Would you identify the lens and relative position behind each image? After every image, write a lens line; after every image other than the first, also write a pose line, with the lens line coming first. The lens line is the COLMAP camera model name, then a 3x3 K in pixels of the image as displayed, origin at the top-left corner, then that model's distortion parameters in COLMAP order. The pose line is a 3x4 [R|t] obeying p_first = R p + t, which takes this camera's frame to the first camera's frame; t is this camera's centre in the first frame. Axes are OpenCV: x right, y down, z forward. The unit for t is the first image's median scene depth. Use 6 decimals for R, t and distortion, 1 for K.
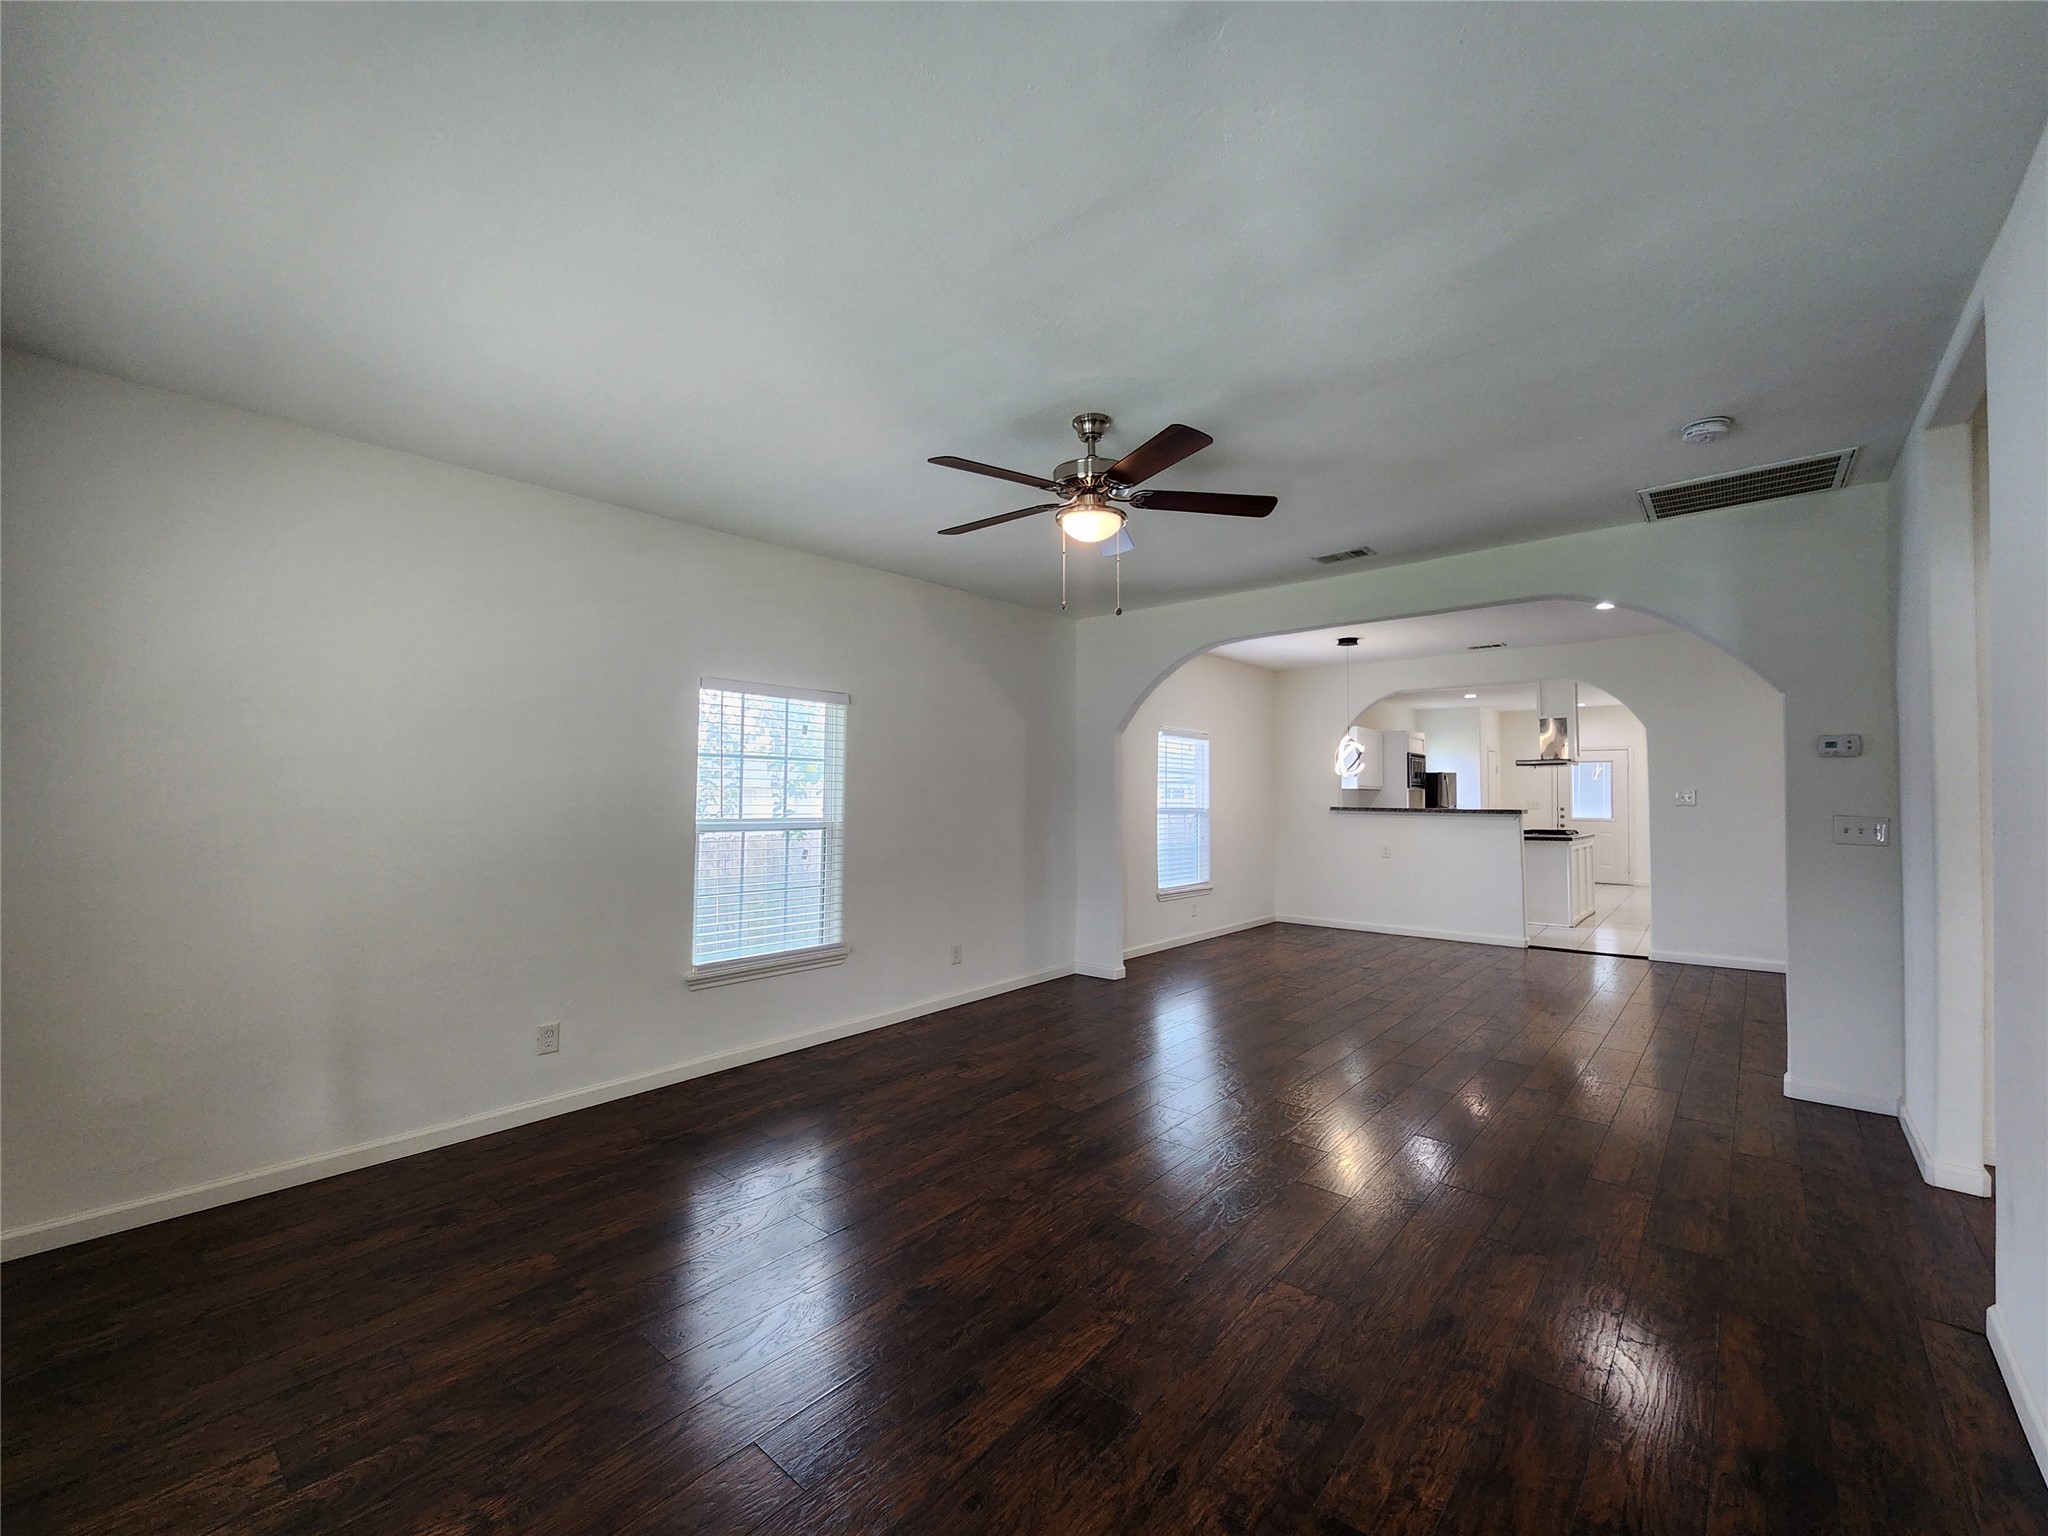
lens RADIAL K [[831.9, 0, 1032.4], [0, 831.9, 771.8], [0, 0, 1]] dist [-0.002113, -0.000516]
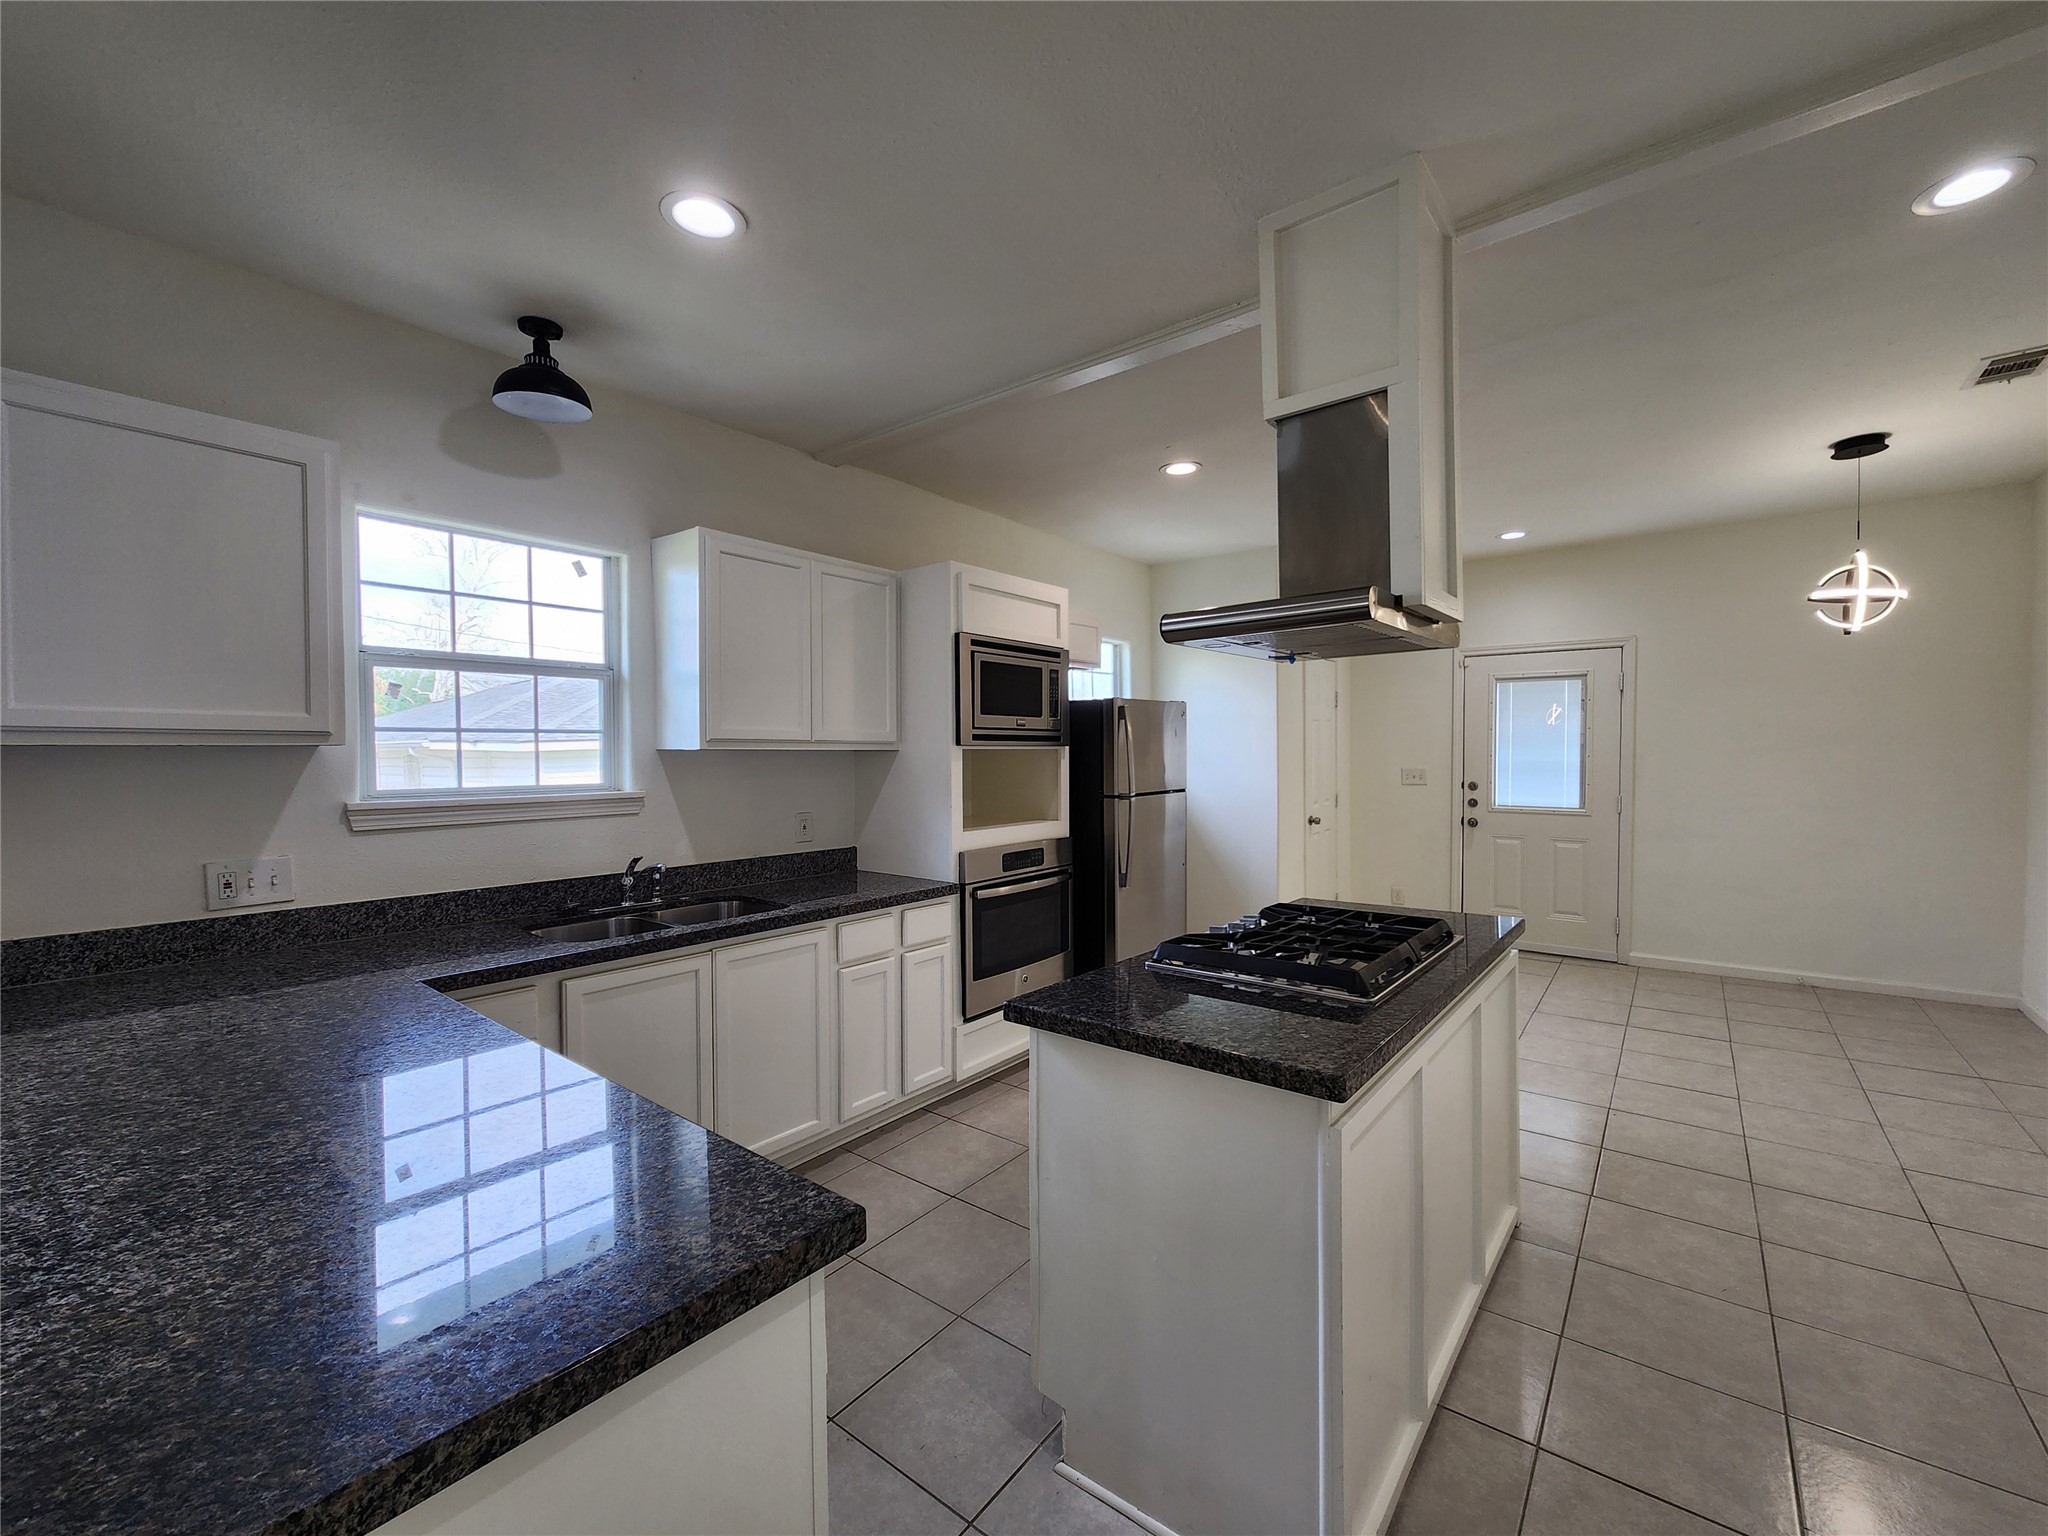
lens RADIAL K [[831.9, 0, 1032.4], [0, 831.9, 771.8], [0, 0, 1]] dist [-0.002113, -0.000516]
pose [[0.999319, -0.017205, 0.032640, 0.467108], [0.015690, 0.998814, 0.046100, 0.015322], [-0.033394, -0.045557, 0.998403, 0.678468]]
